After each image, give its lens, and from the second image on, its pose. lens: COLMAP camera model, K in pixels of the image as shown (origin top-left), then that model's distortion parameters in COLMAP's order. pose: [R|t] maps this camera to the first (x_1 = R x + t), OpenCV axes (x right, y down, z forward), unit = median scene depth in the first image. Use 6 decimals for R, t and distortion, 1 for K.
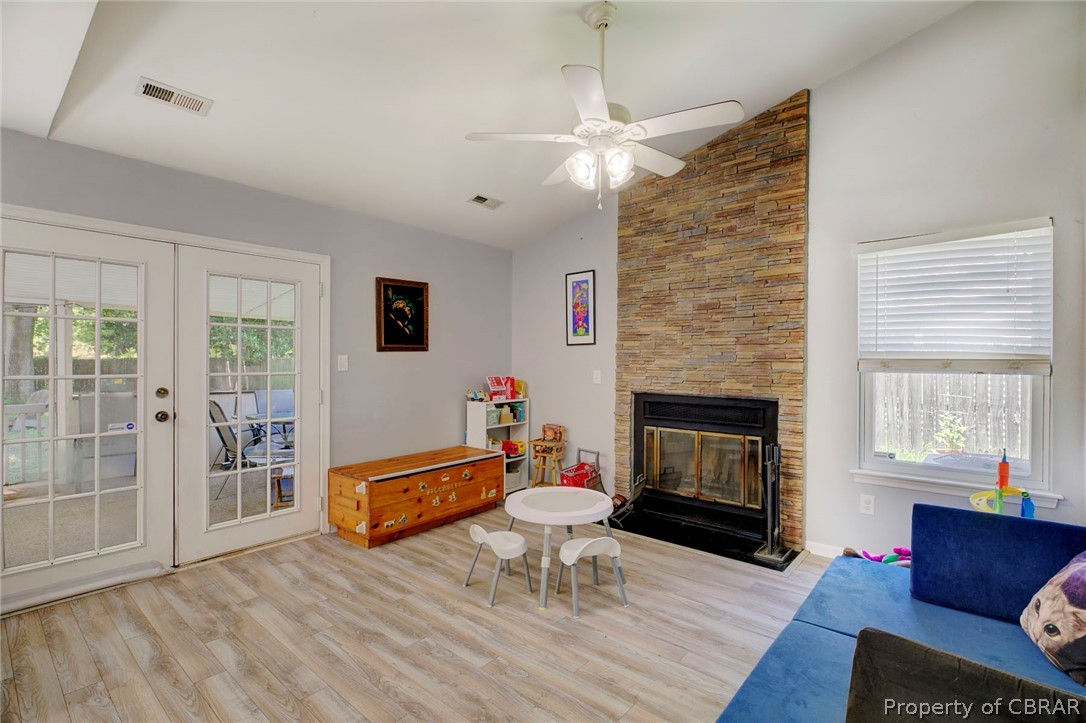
lens RADIAL K [[496.5, 0, 541.8], [0, 496.5, 359.2], [0, 0, 1]] dist [-0.015171, -0.000299]
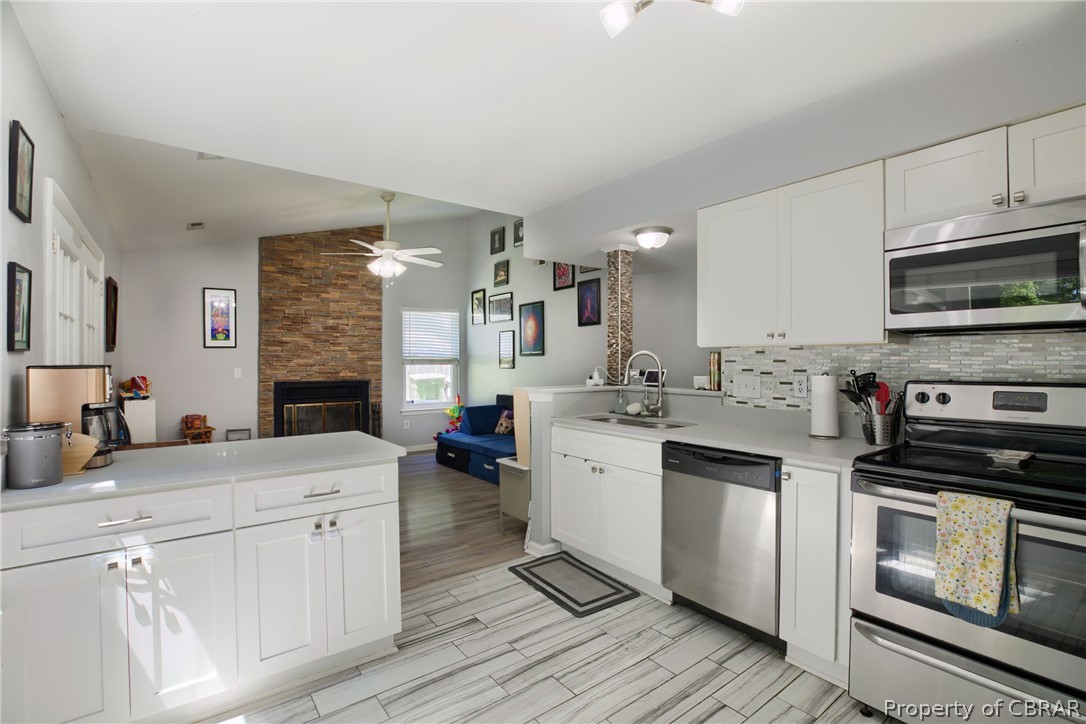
lens RADIAL K [[496.5, 0, 542.7], [0, 496.5, 363.7], [0, 0, 1]] dist [-0.015171, -0.000299]
pose [[0.202121, -0.003741, 0.979353, -1.128336], [0.006112, 0.999978, 0.002559, 0.014980], [-0.979341, 0.005468, 0.202140, -0.041679]]
